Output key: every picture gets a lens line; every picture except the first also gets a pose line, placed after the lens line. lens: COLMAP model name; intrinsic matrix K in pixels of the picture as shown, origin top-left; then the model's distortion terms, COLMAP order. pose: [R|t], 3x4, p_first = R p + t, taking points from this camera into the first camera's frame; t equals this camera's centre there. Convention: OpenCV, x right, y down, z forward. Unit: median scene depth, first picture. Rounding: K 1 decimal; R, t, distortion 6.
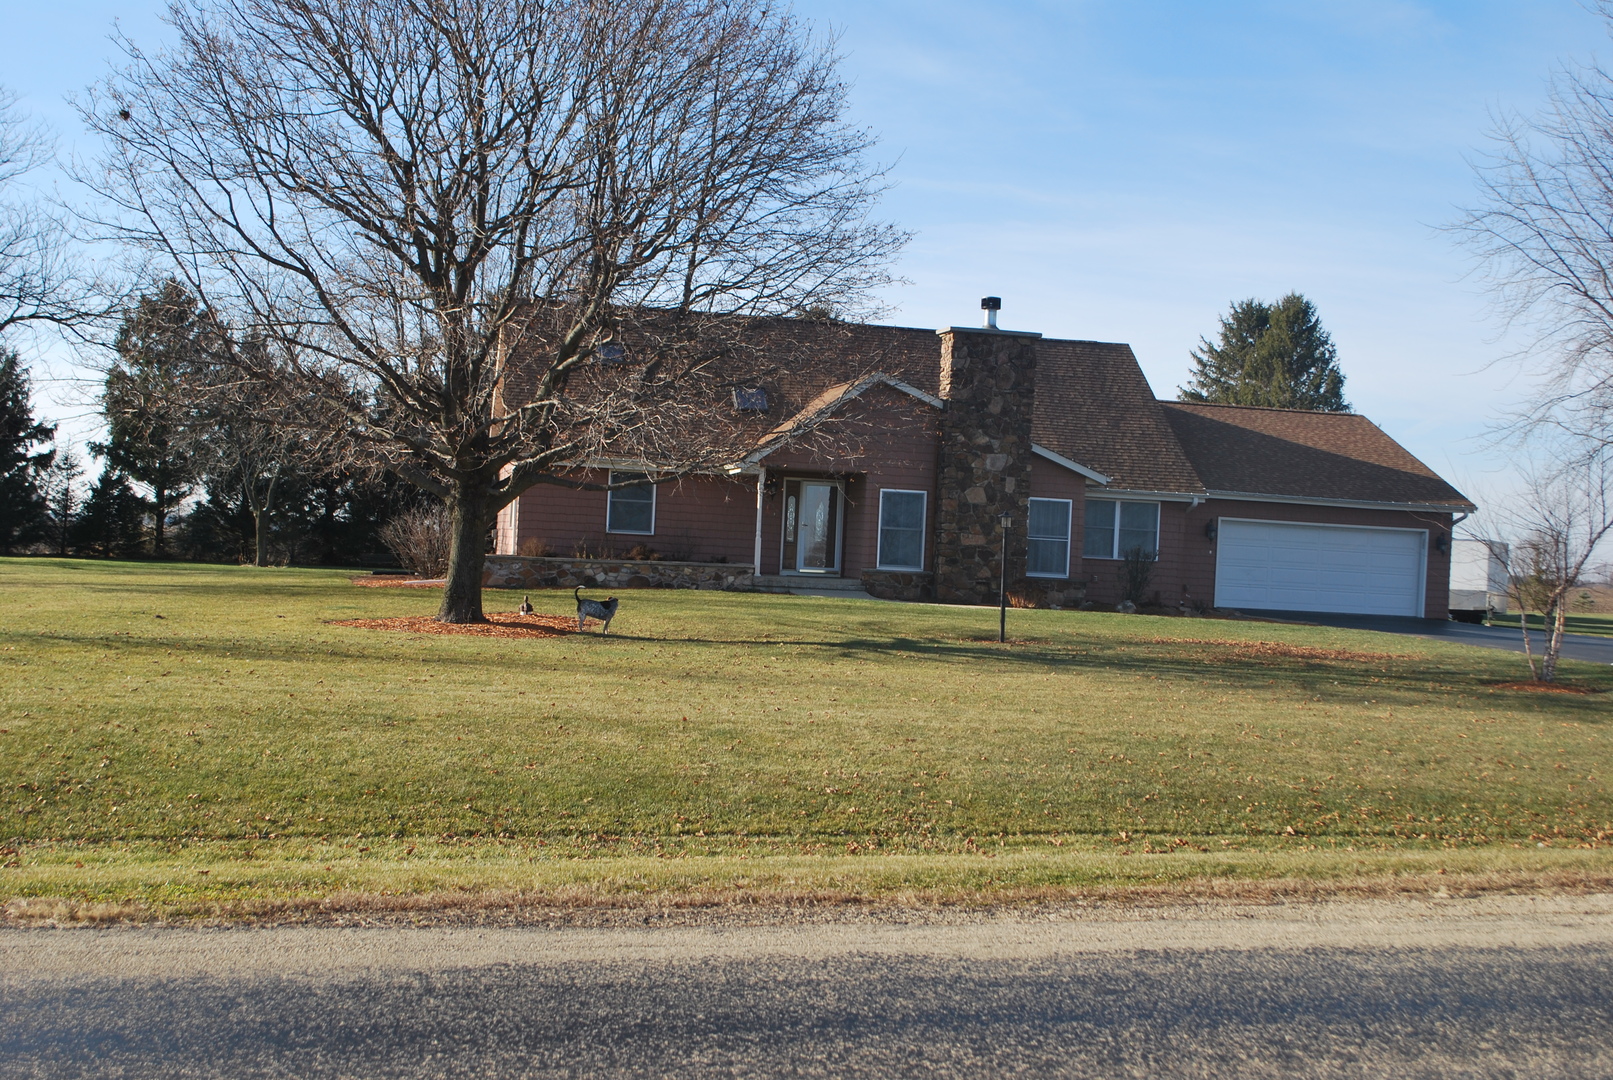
lens RADIAL K [[1932.4, 0, 807.2], [0, 1932.4, 572.2], [0, 0, 1]] dist [-0.046614, 0.004357]
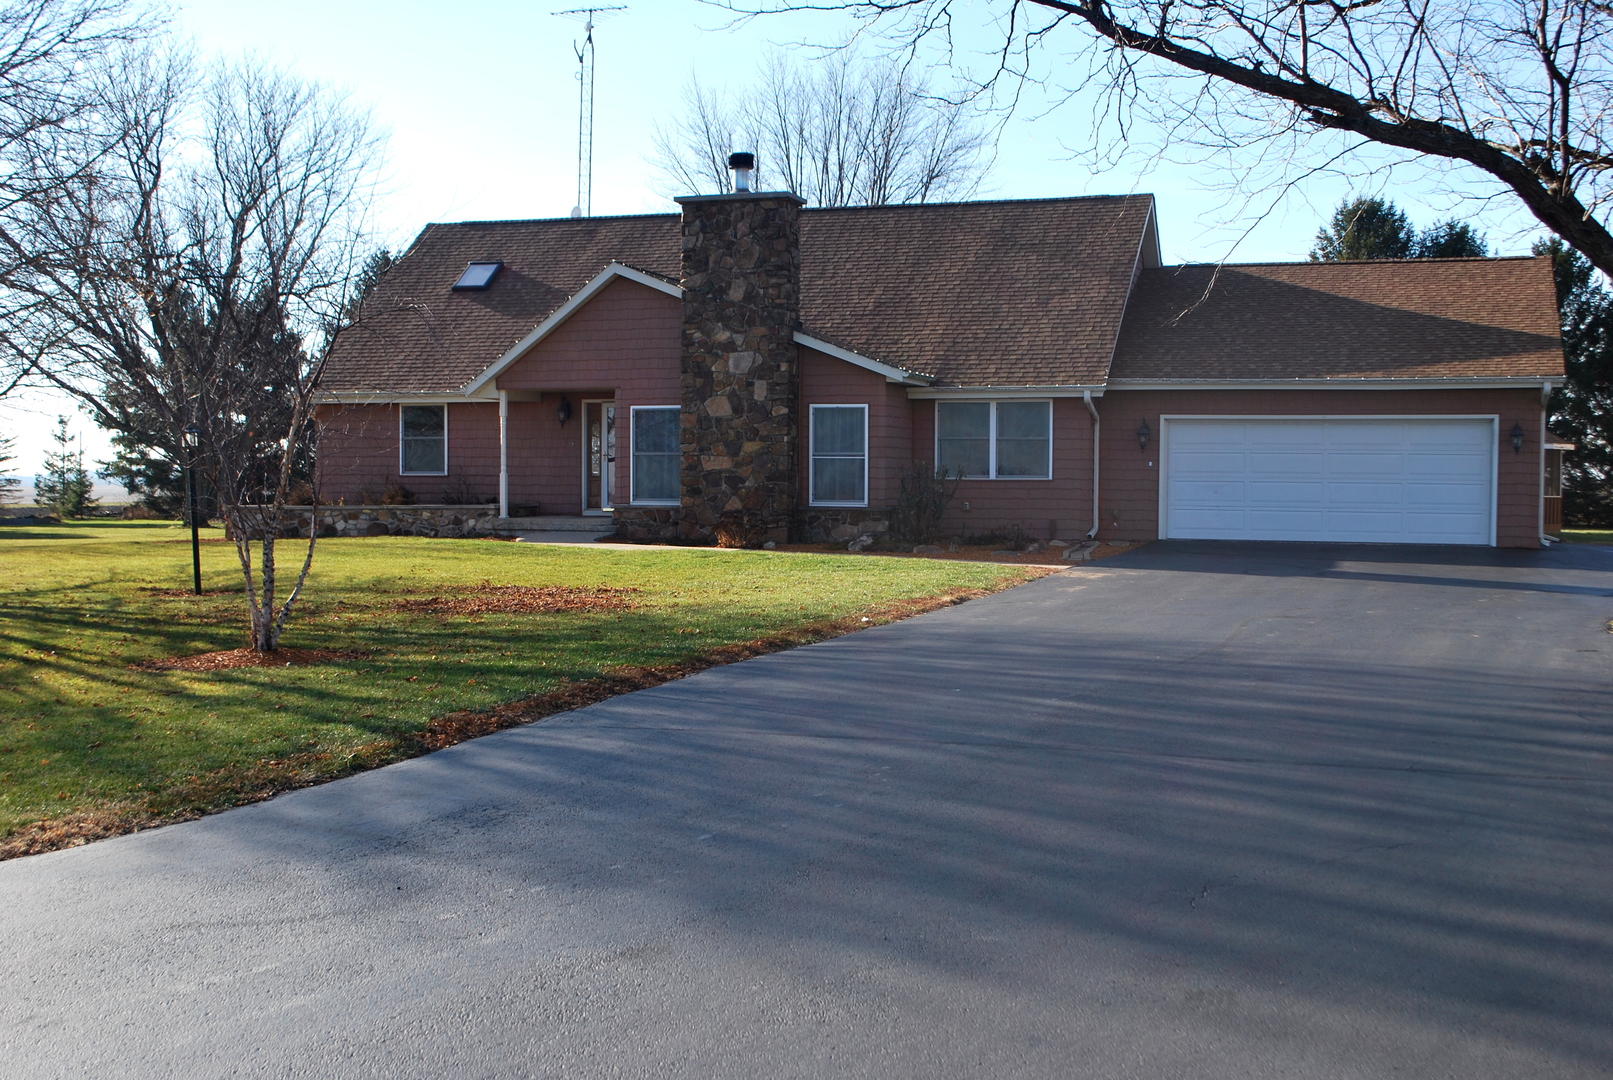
lens RADIAL K [[1932.4, 0, 807.2], [0, 1932.4, 572.2], [0, 0, 1]] dist [-0.046614, 0.004357]
pose [[0.842767, -0.019440, -0.537927, 0.543670], [0.029865, 0.999497, 0.010668, 0.020732], [0.537449, -0.025056, 0.842924, 0.351791]]
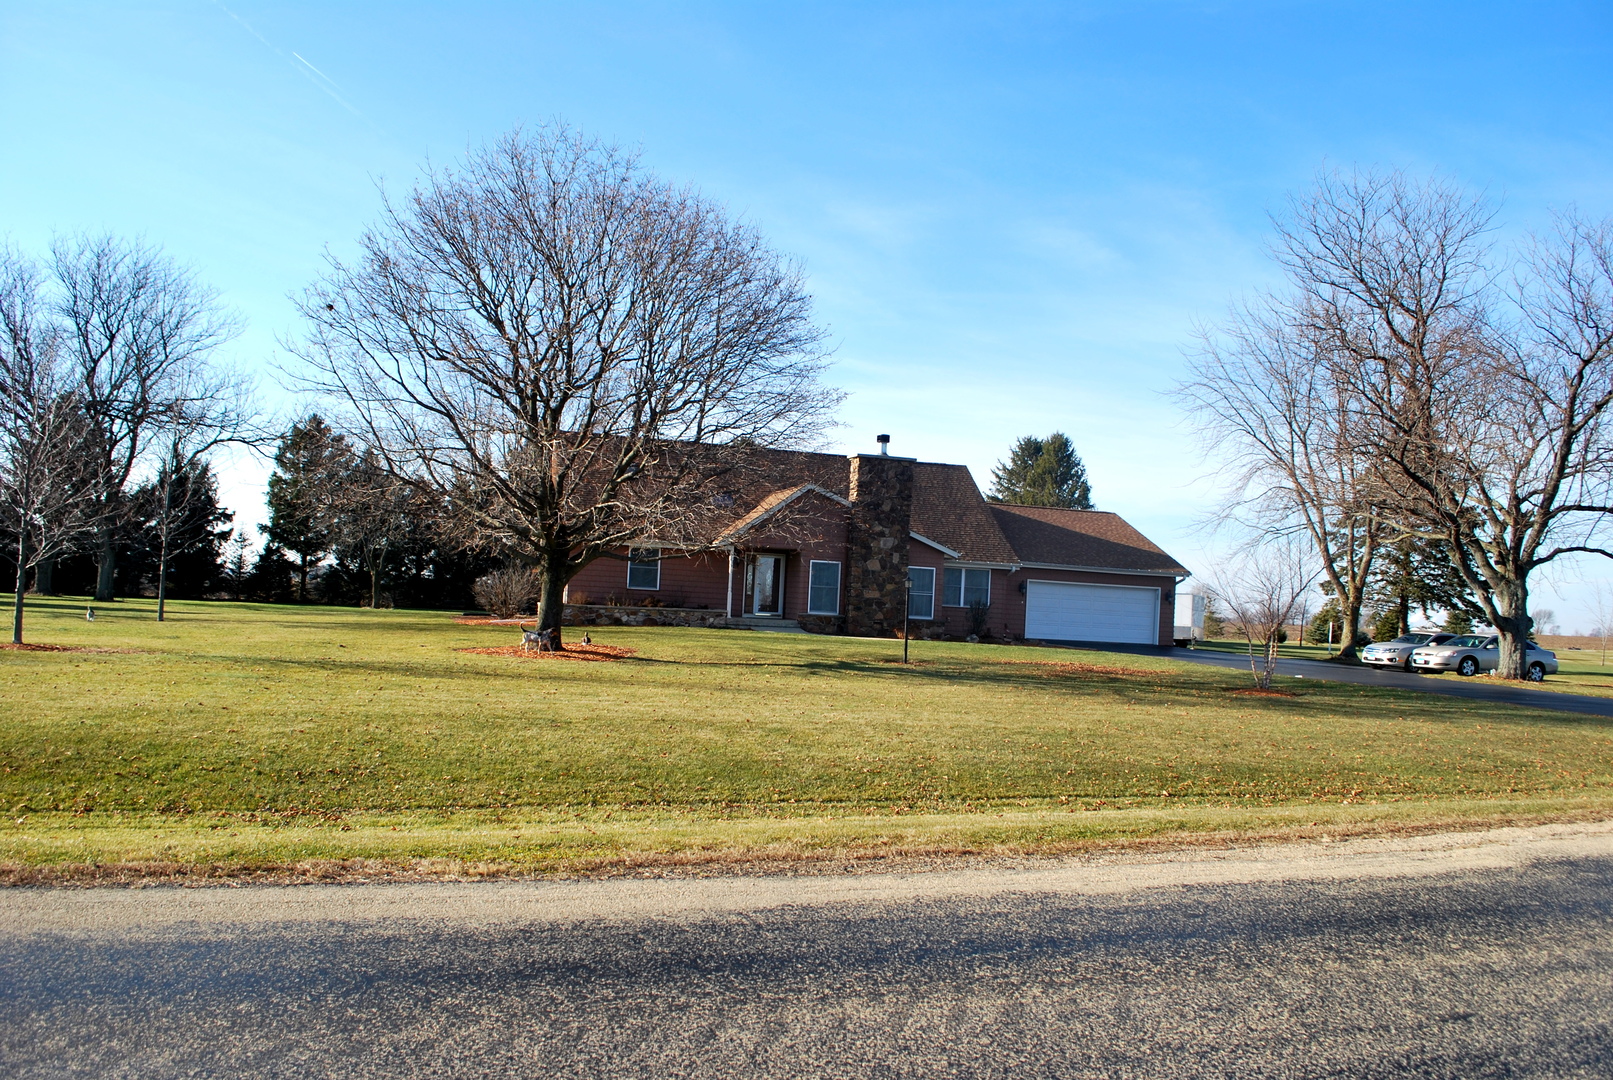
lens RADIAL K [[1280.6, 0, 816.4], [0, 1280.6, 561.1], [0, 0, 1]] dist [-0.084885, 0.015405]
pose [[0.997321, 0.005071, 0.072976, -0.030692], [-0.002185, 0.999214, -0.039577, -0.002924], [-0.073120, 0.039311, 0.996548, 0.003282]]
